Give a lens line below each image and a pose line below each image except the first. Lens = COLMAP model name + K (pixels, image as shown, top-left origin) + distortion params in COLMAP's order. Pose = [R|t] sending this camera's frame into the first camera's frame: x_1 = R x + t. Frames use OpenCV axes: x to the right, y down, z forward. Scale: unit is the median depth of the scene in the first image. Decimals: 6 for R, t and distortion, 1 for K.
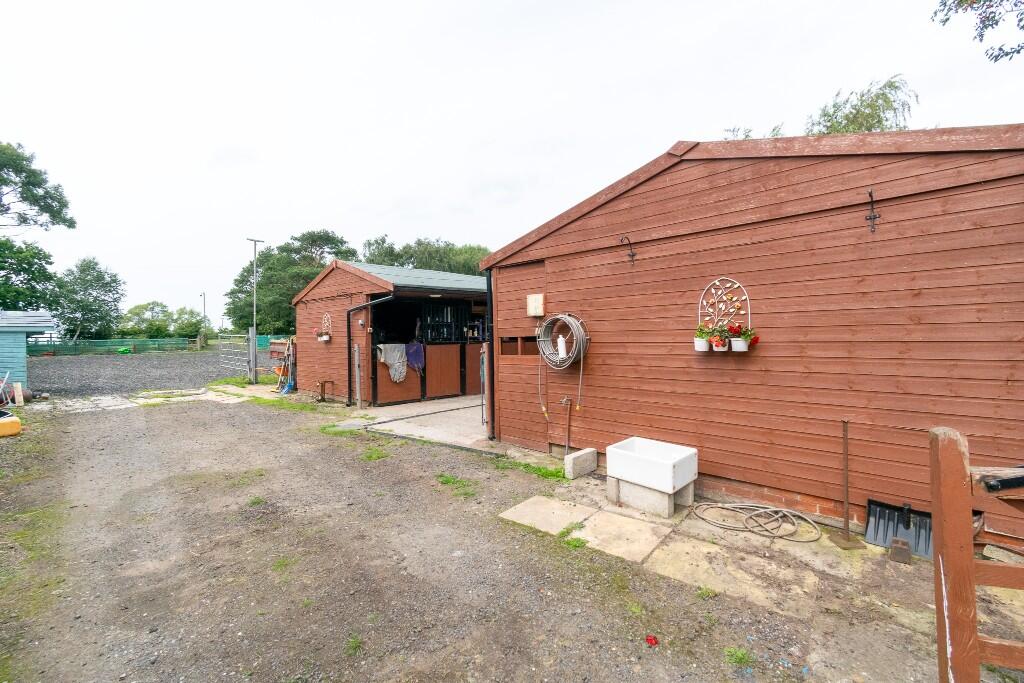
lens RADIAL K [[452.4, 0, 514.5], [0, 452.4, 338.1], [0, 0, 1]] dist [0.003154, -0.001215]
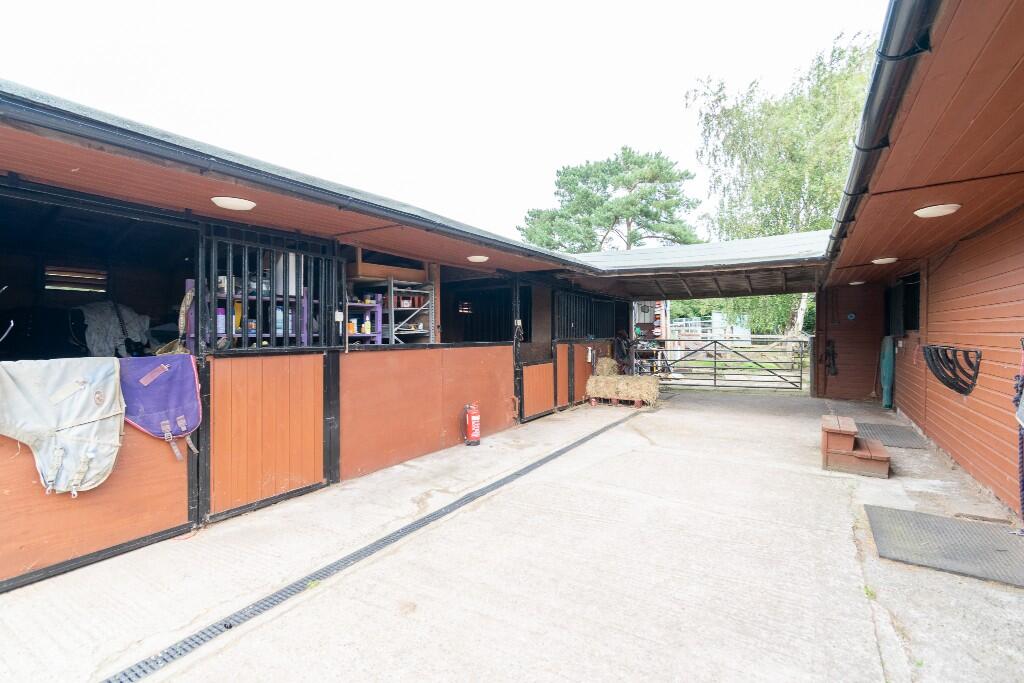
lens RADIAL K [[452.4, 0, 512.9], [0, 452.4, 336.8], [0, 0, 1]] dist [0.003154, -0.001215]
pose [[0.973563, 0.007301, 0.228302, -0.051784], [-0.006895, 0.999973, -0.002577, -0.001364], [-0.228315, 0.000934, 0.973587, 0.588872]]
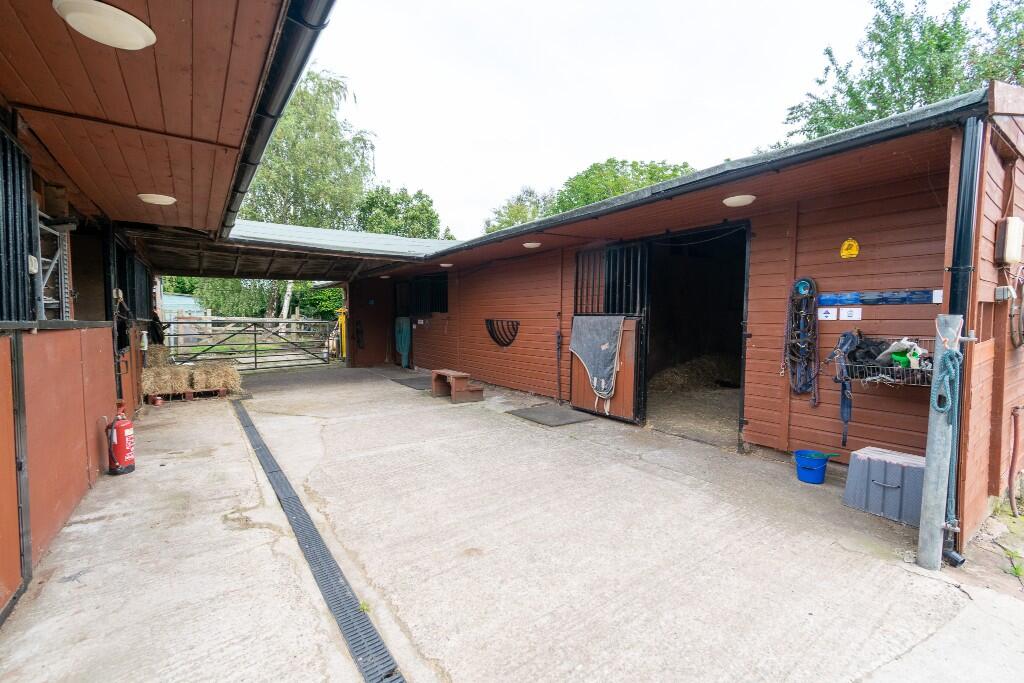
lens RADIAL K [[452.4, 0, 518.6], [0, 452.4, 342.3], [0, 0, 1]] dist [0.003154, -0.001215]
pose [[0.152937, -0.041081, 0.987382, -0.289814], [0.009790, 0.999150, 0.040055, 0.011220], [-0.988187, 0.003540, 0.153209, 0.763546]]
